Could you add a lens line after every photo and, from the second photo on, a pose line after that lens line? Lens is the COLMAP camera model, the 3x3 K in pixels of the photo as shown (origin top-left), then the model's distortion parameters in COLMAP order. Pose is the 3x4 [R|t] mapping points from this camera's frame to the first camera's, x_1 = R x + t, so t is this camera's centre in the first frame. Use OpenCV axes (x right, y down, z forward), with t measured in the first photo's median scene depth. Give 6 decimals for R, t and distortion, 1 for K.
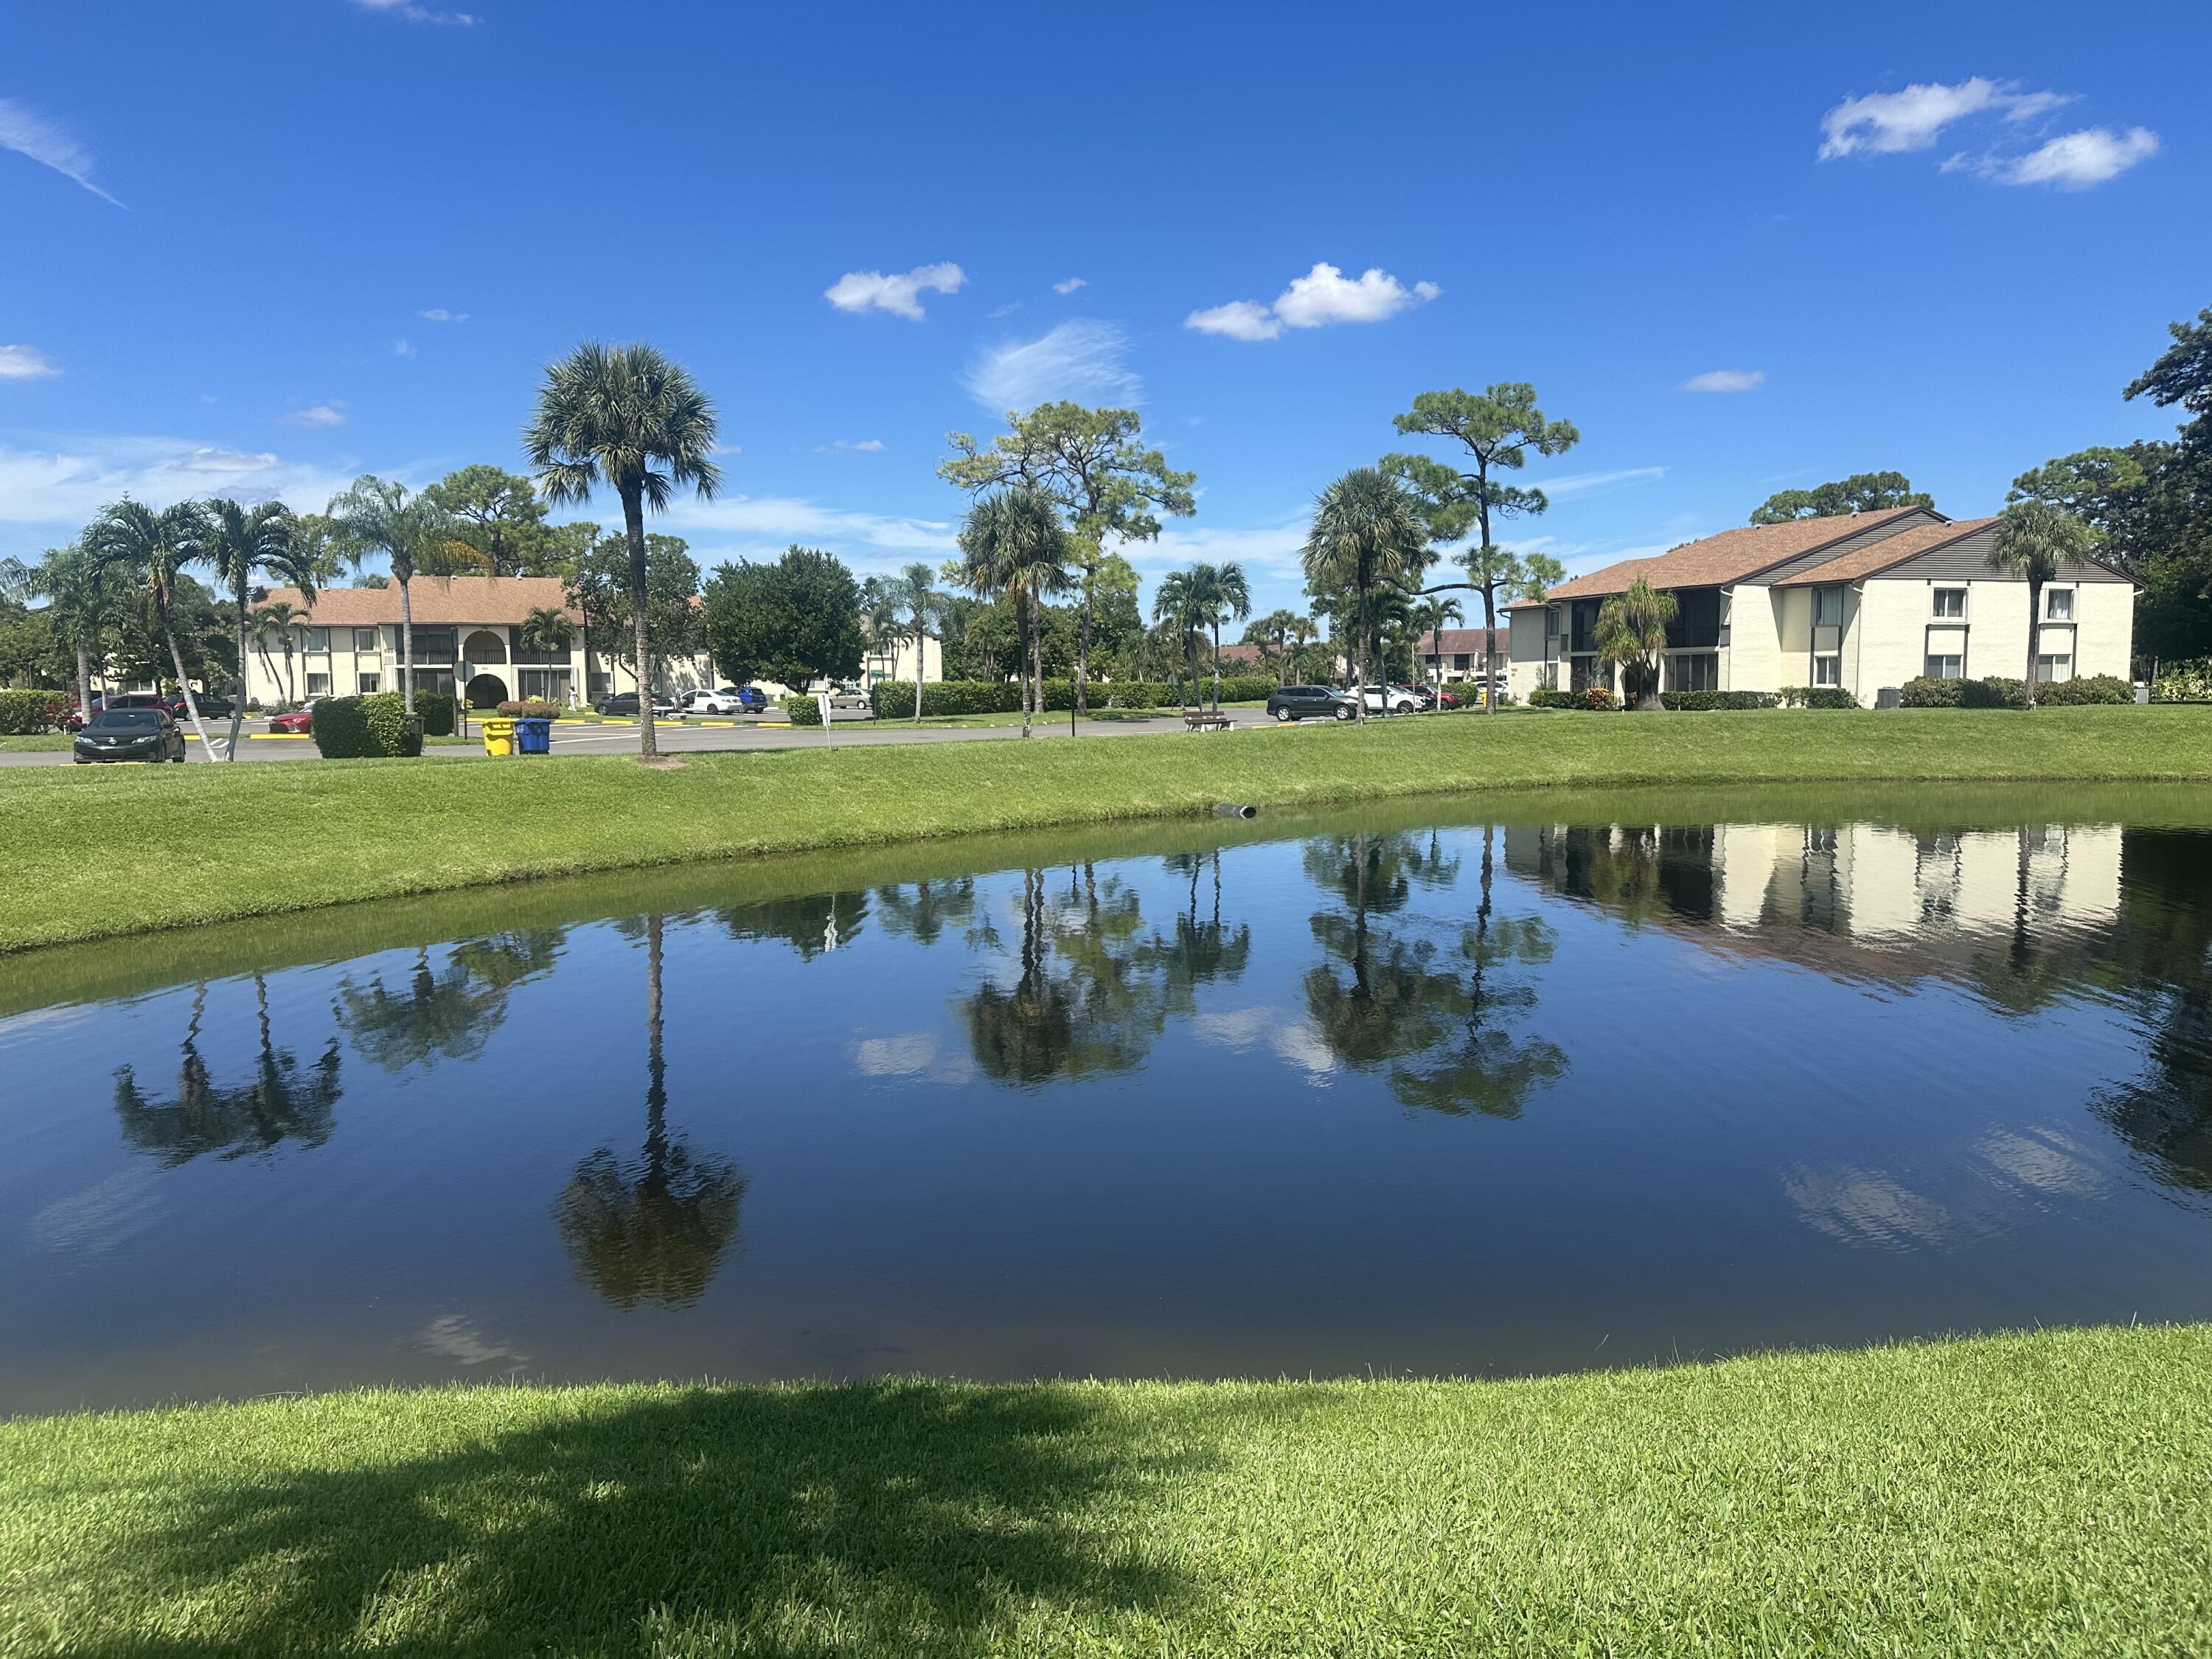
lens RADIAL K [[1530.0, 0, 1080.8], [0, 1530.0, 840.1], [0, 0, 1]] dist [0.092328, -0.130017]
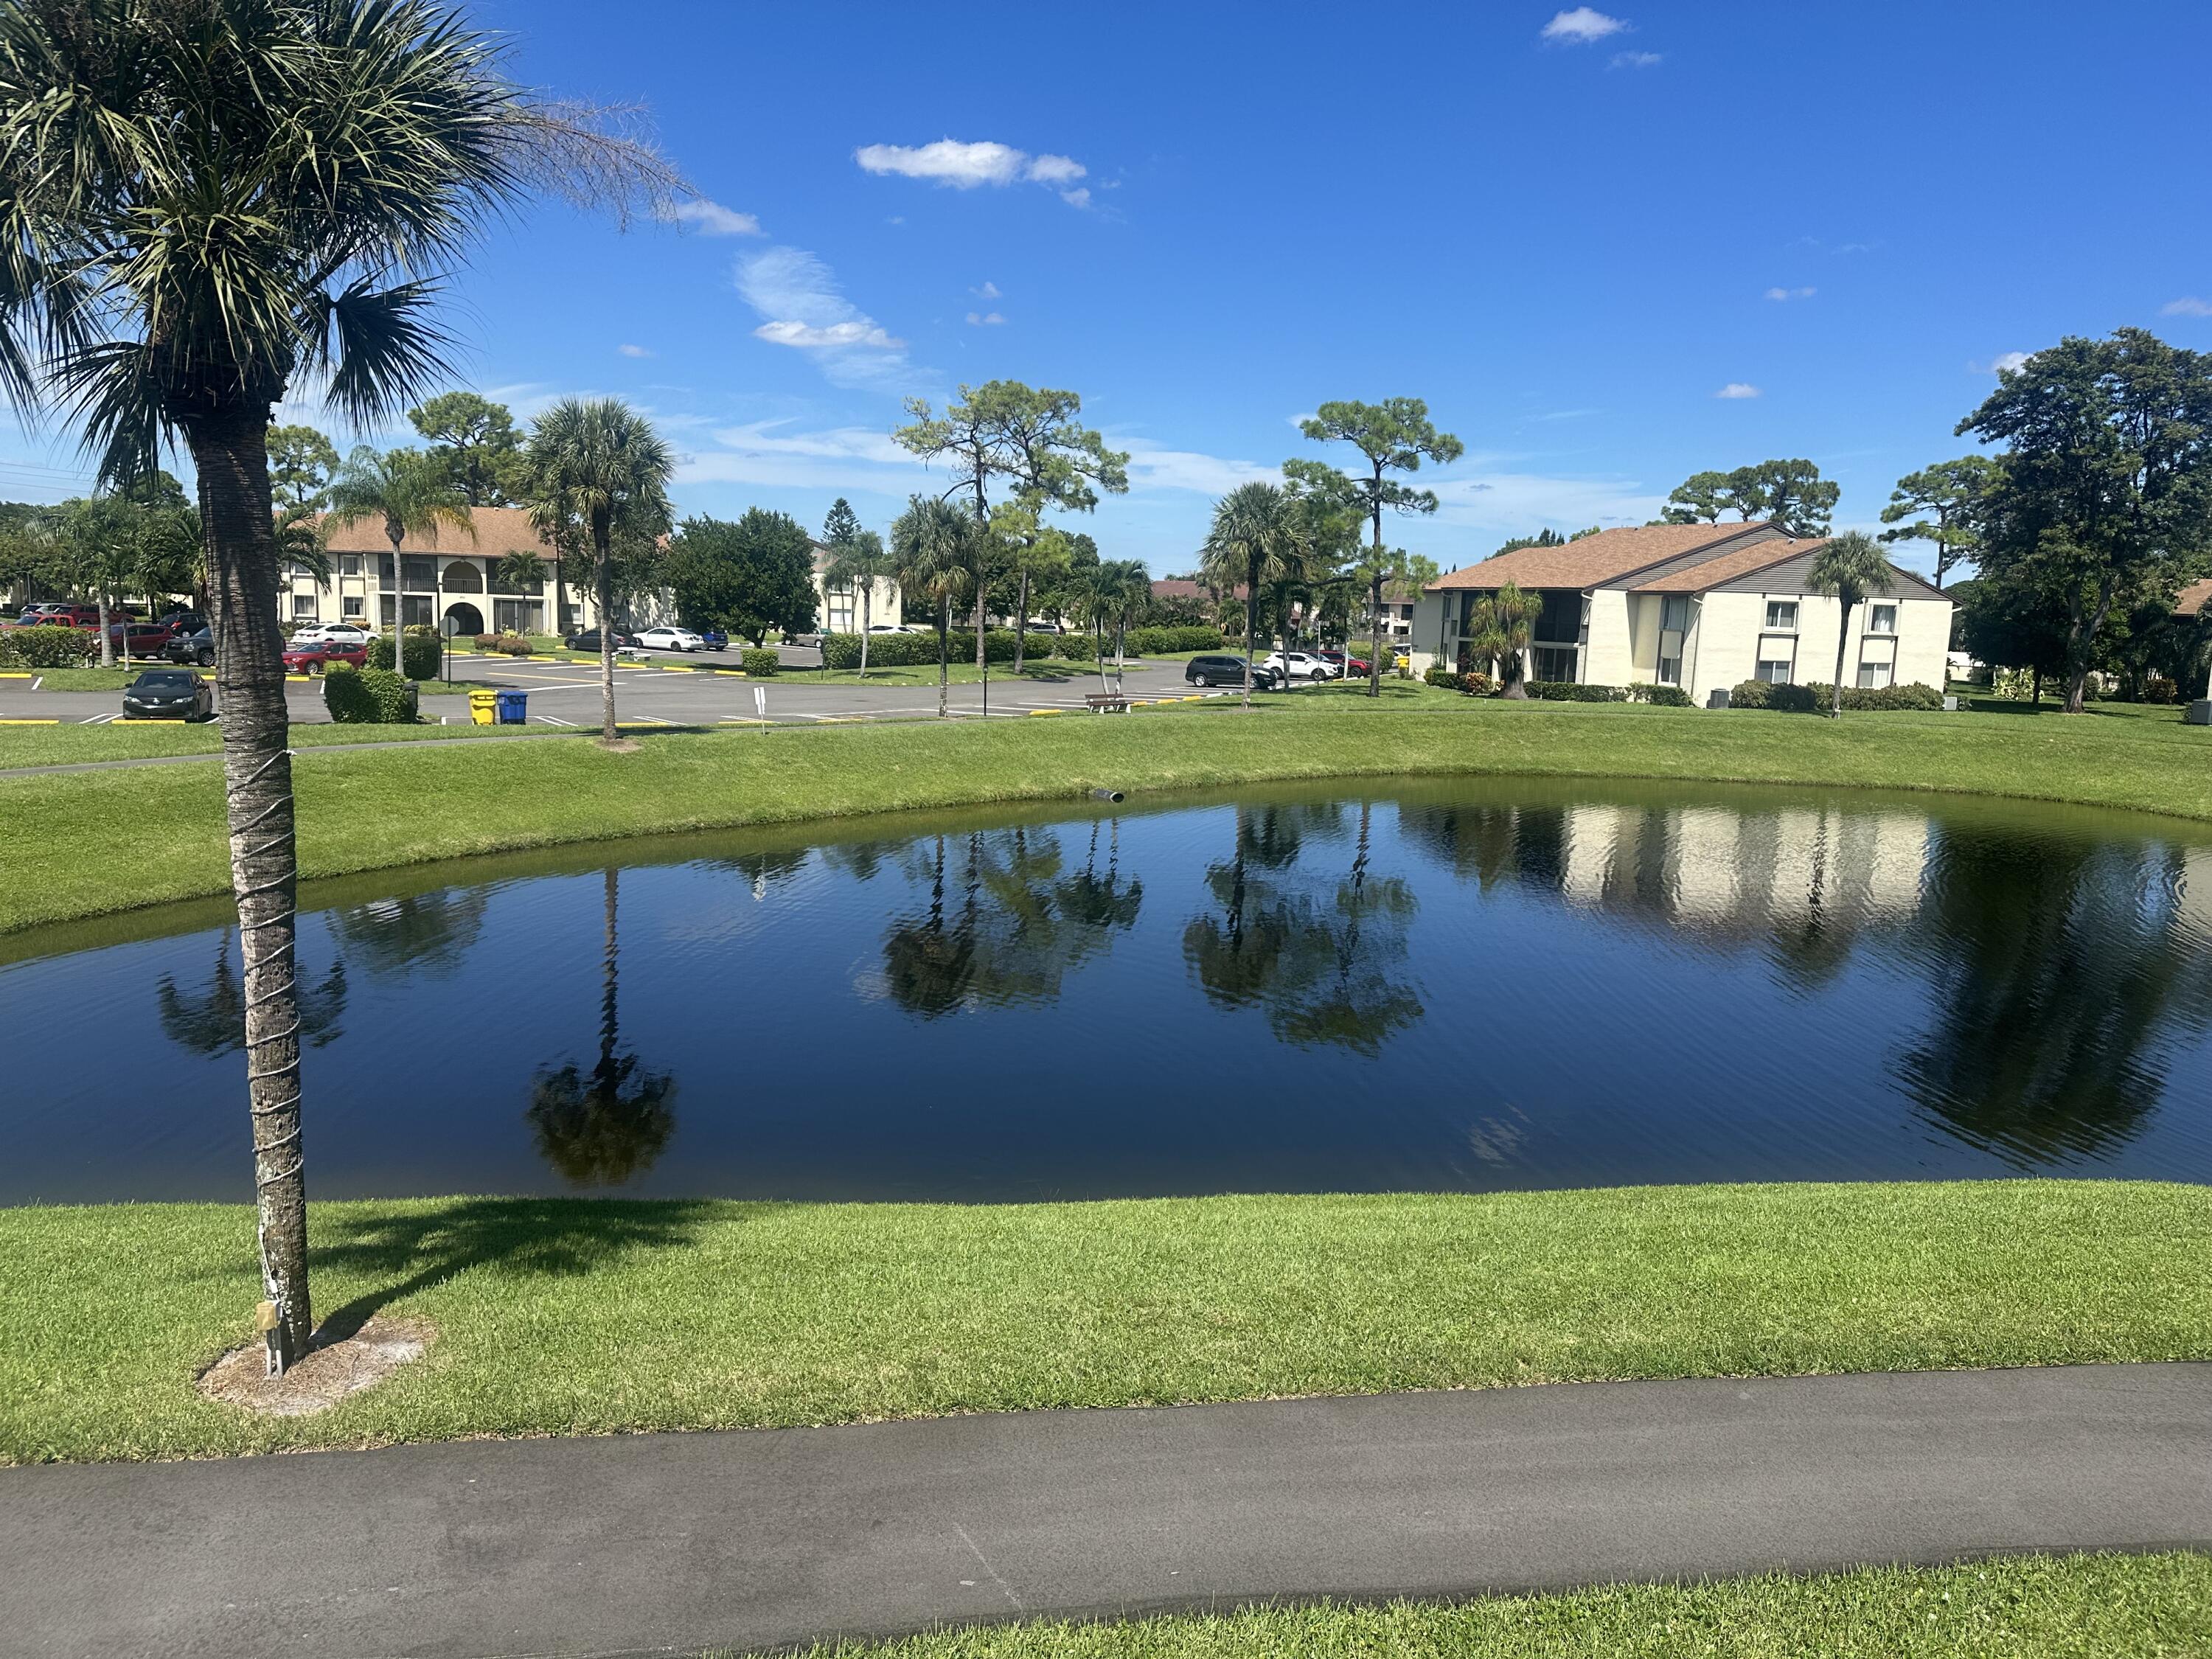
lens RADIAL K [[1606.7, 0, 1106.0], [0, 1606.7, 829.5], [0, 0, 1]] dist [0.090062, -0.159960]
pose [[0.999011, 0.039519, 0.020369, 0.052574], [-0.040625, 0.997542, 0.057093, -0.044401], [-0.018063, -0.057864, 0.998161, -0.171210]]
